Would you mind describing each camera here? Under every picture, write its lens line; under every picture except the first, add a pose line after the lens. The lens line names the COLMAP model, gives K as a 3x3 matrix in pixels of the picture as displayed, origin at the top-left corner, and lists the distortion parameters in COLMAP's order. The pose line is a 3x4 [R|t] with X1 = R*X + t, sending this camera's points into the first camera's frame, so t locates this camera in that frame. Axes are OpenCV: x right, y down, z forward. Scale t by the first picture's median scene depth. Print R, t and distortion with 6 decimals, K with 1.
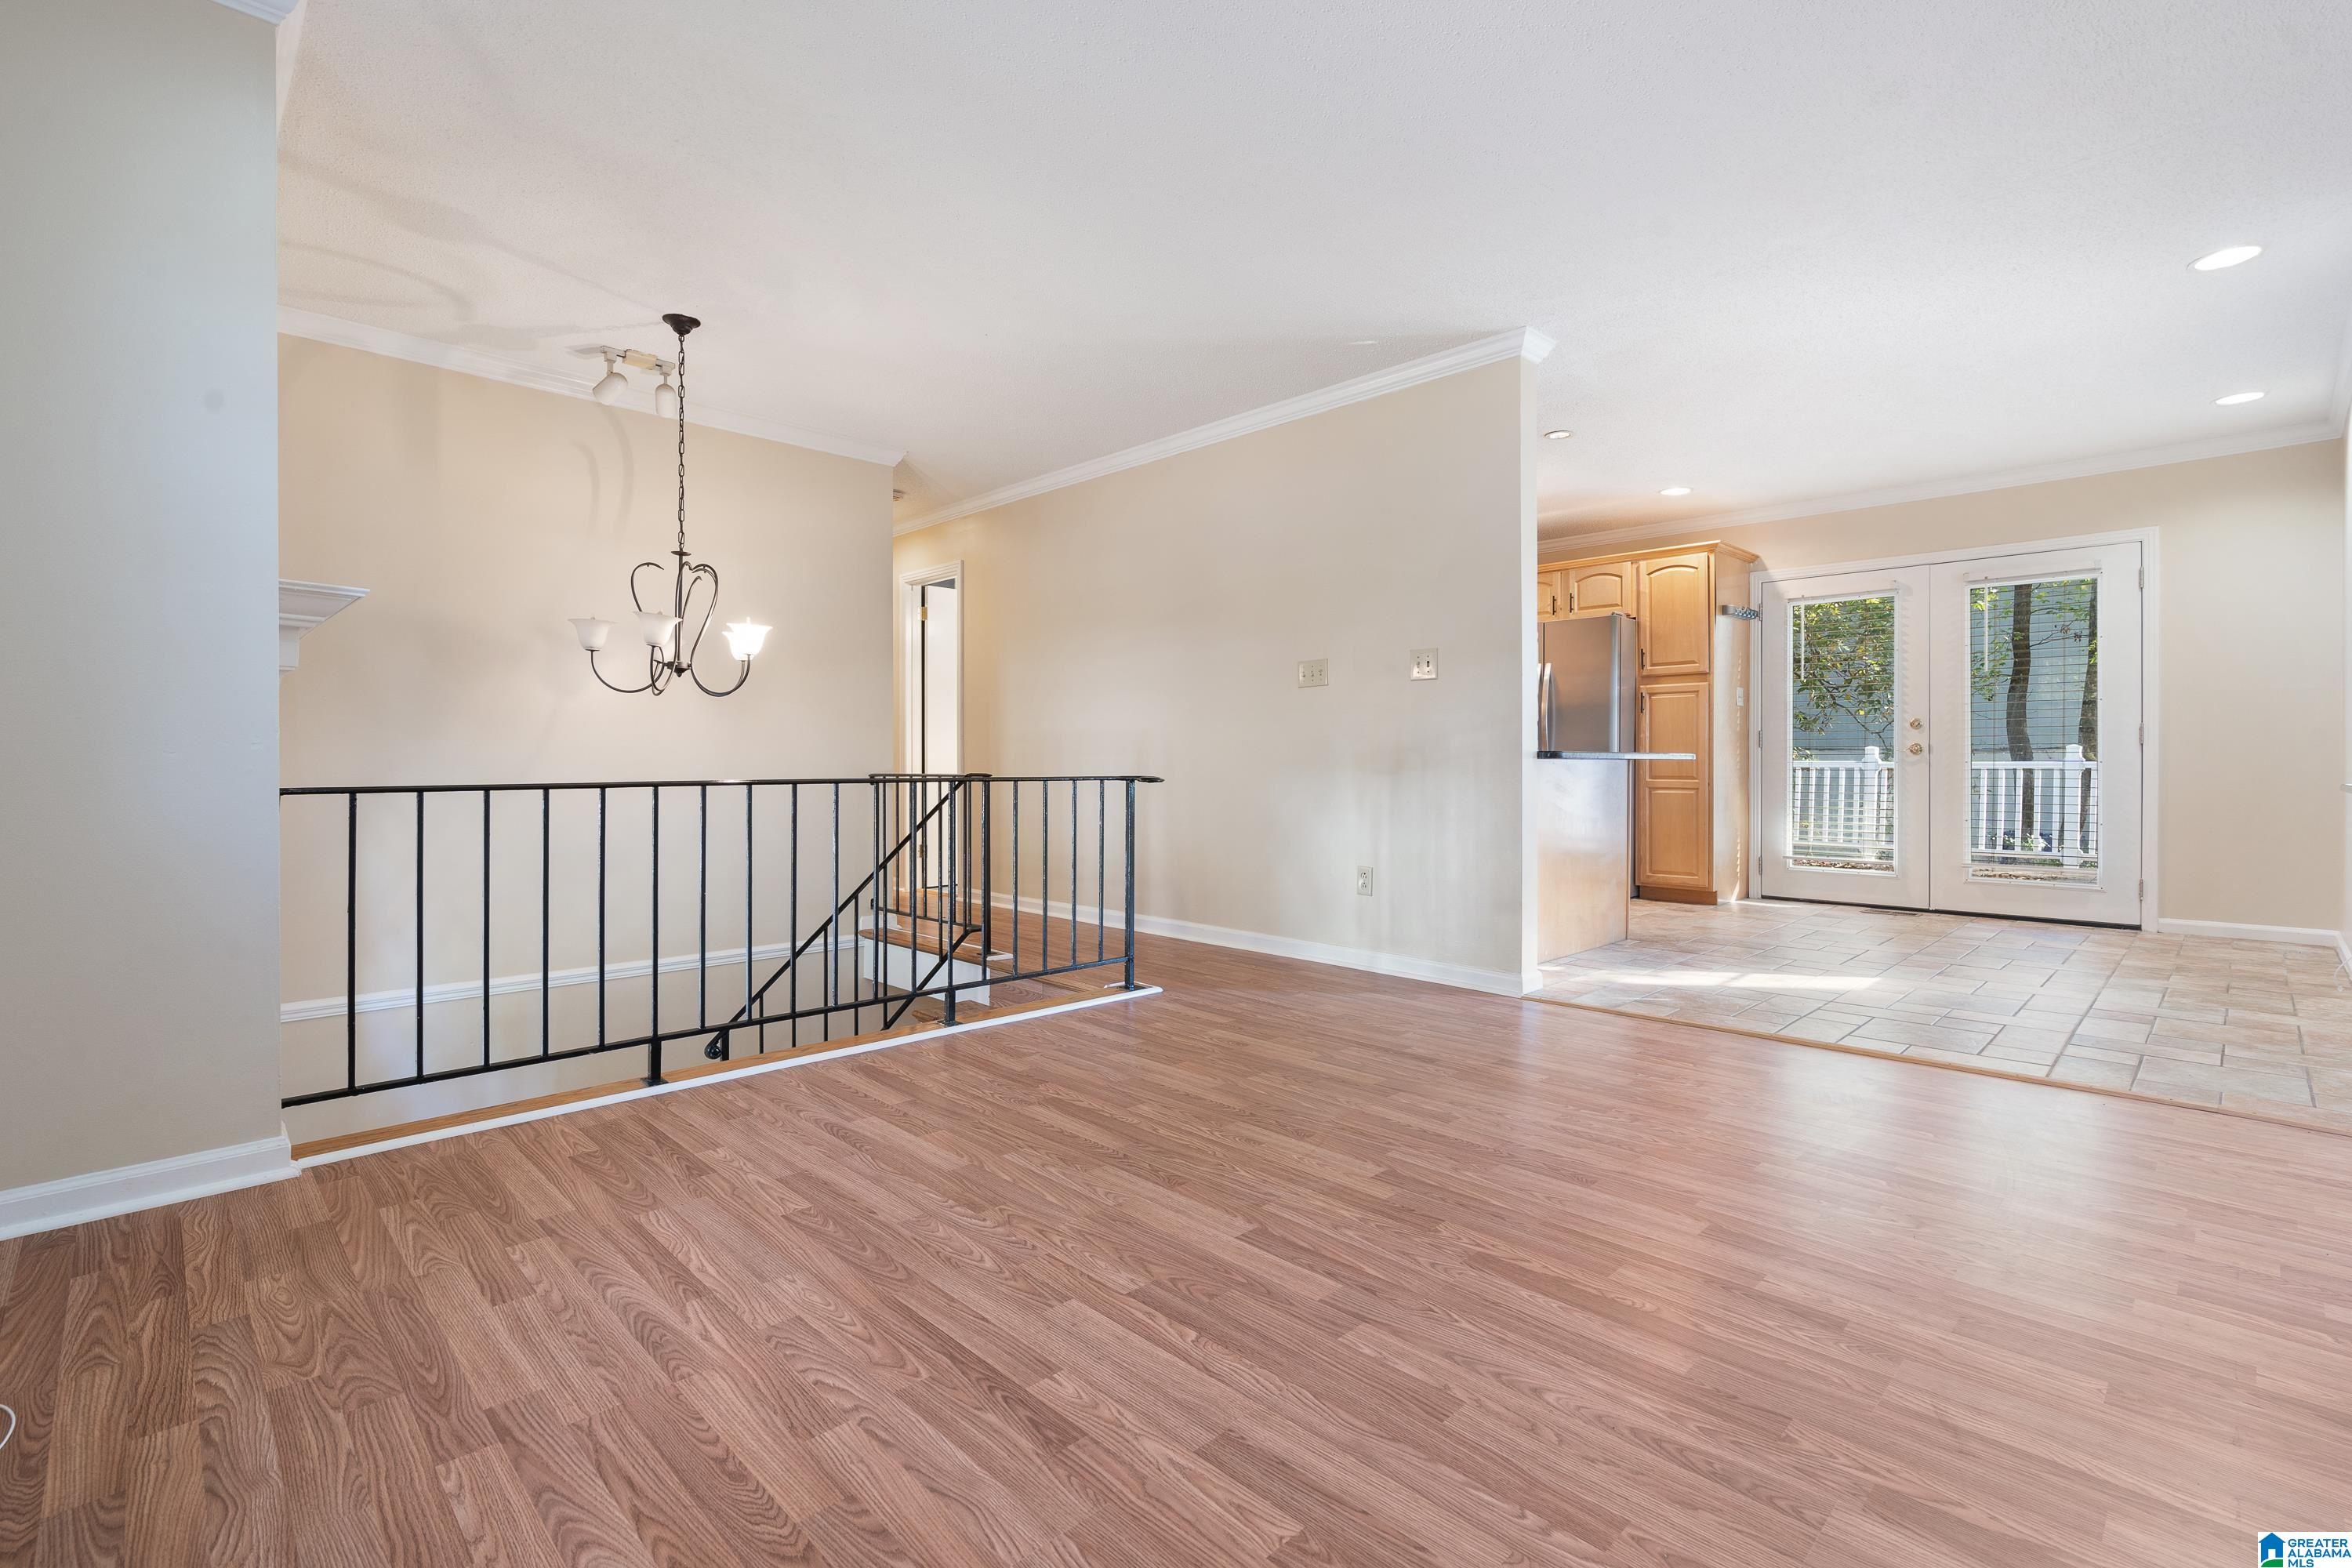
lens RADIAL K [[1069.6, 0, 1171.8], [0, 1069.6, 757.4], [0, 0, 1]] dist [-0.005749, 0.002268]
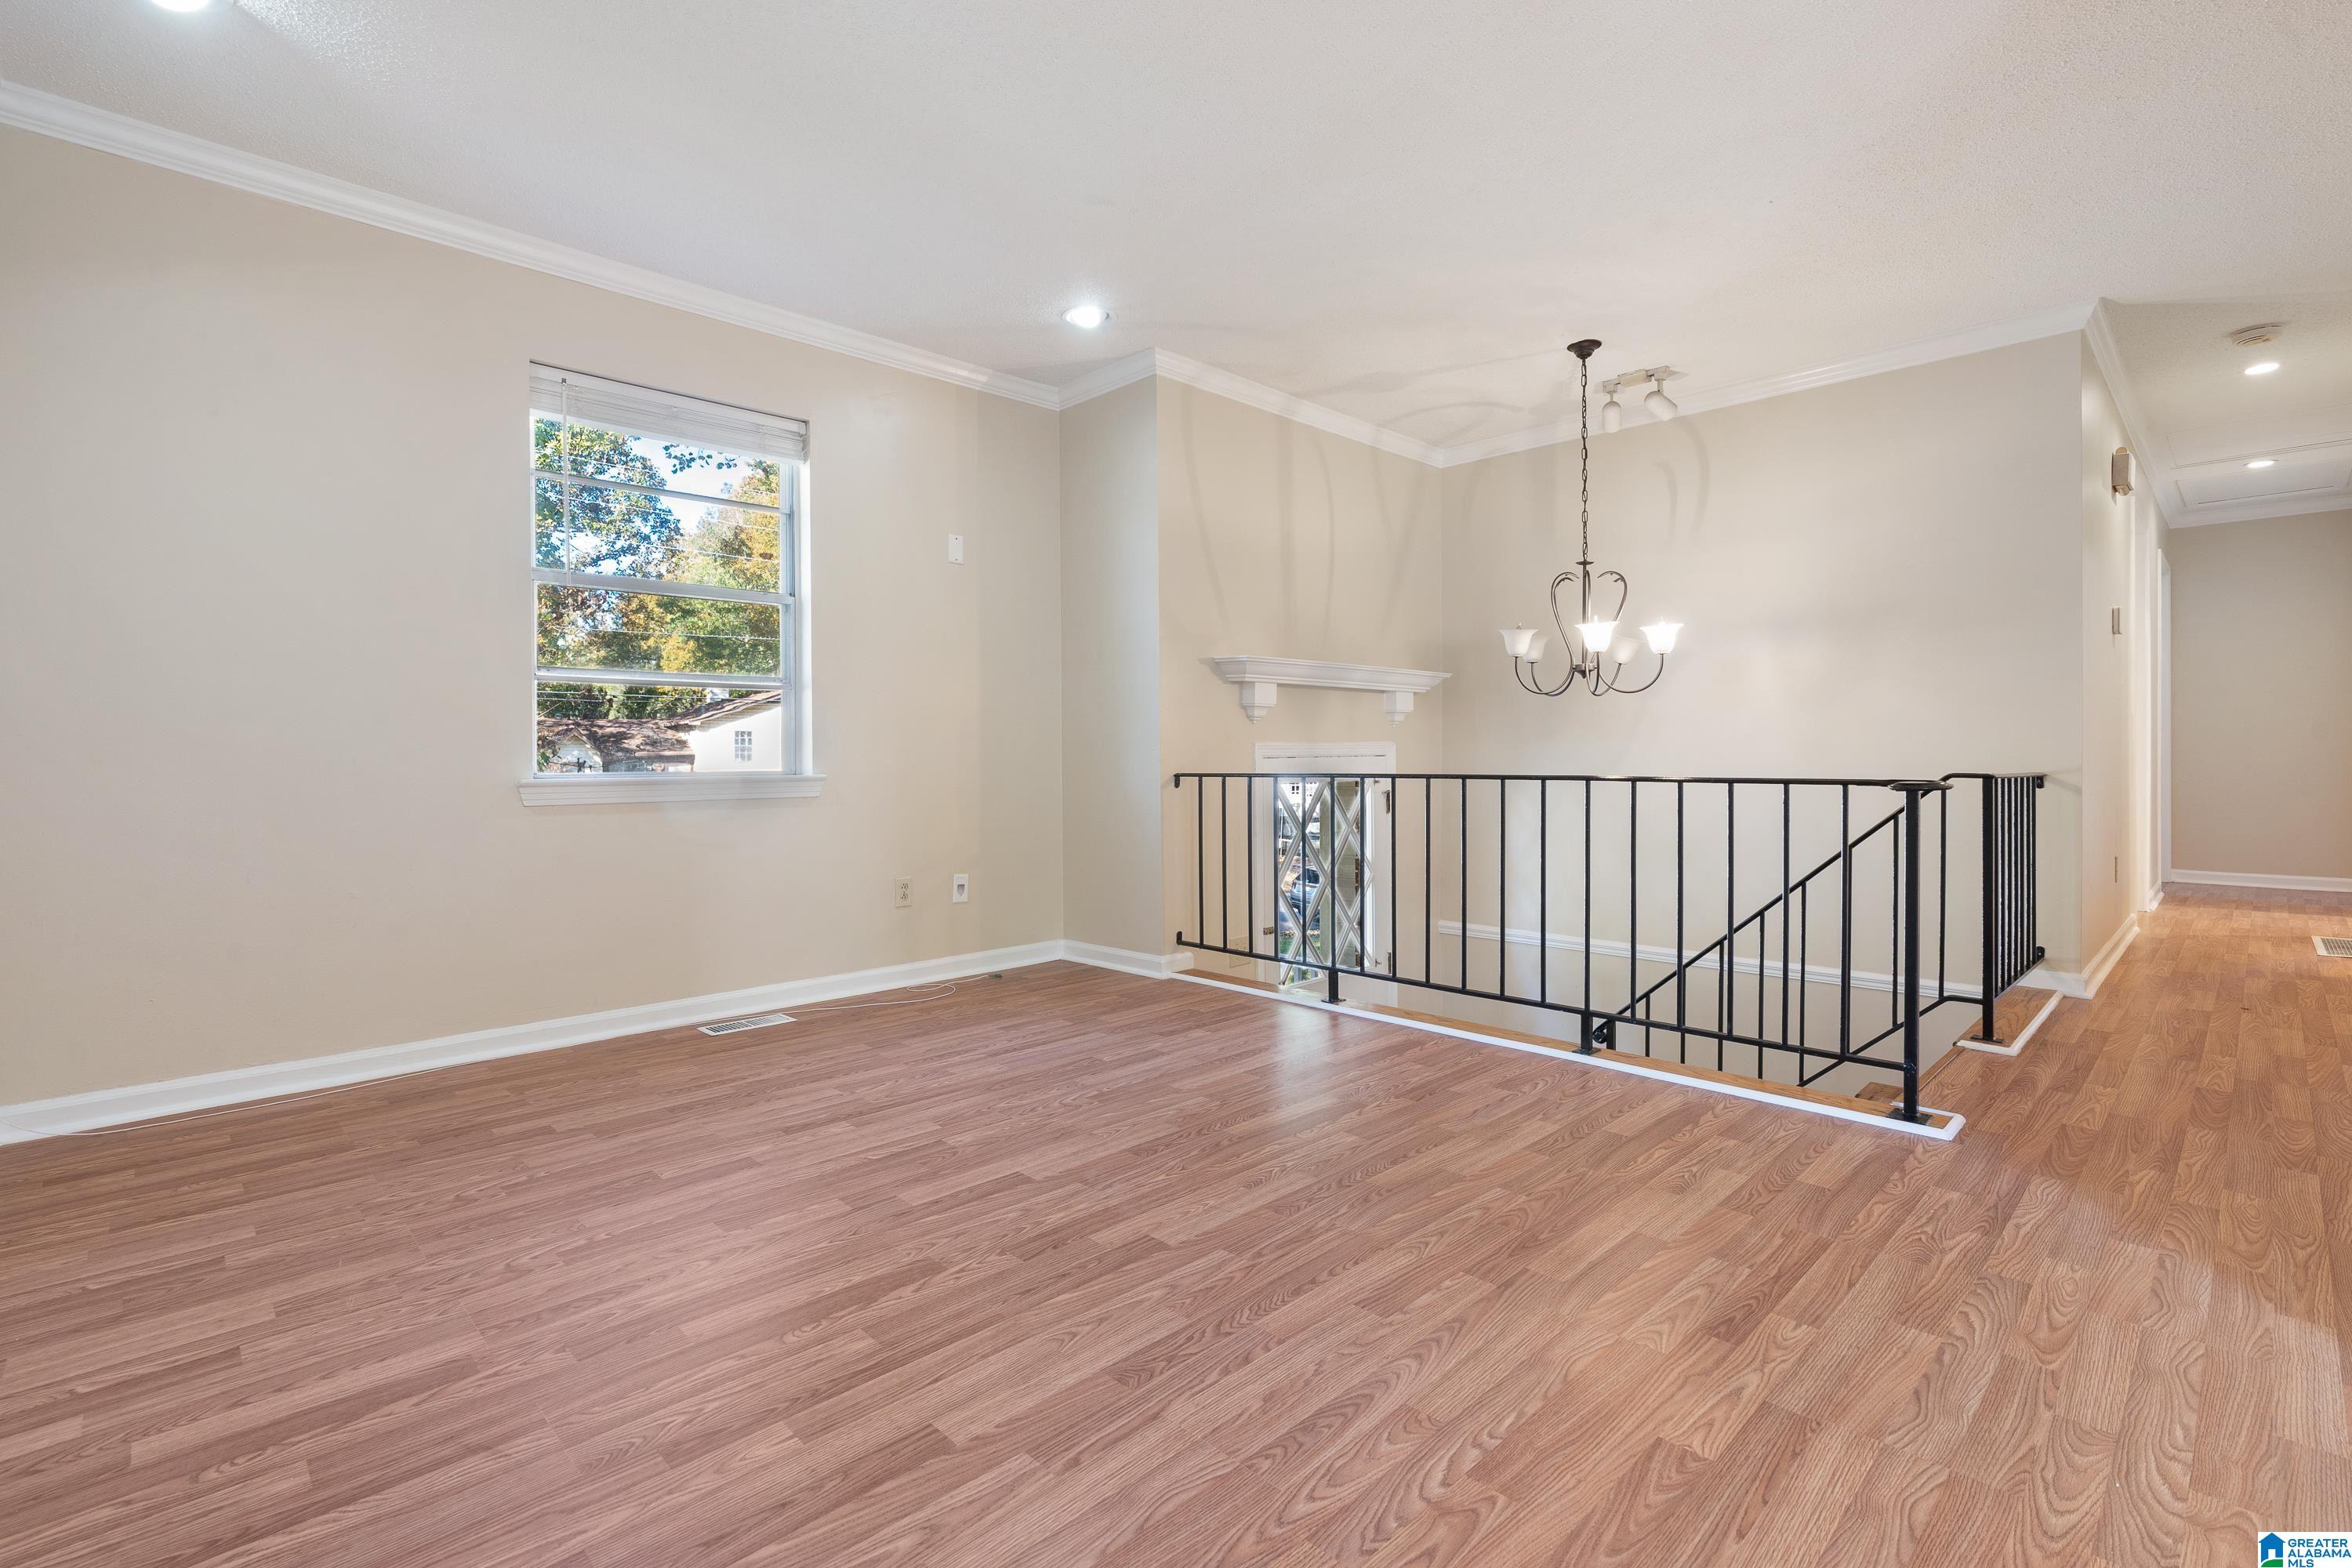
lens RADIAL K [[1069.6, 0, 1177.6], [0, 1069.6, 762.6], [0, 0, 1]] dist [-0.005749, 0.002268]
pose [[-0.003928, 0.005036, -0.999980, 0.948344], [0.007969, 0.999956, 0.005004, 0.000236], [0.999961, -0.007949, -0.003968, 0.919868]]
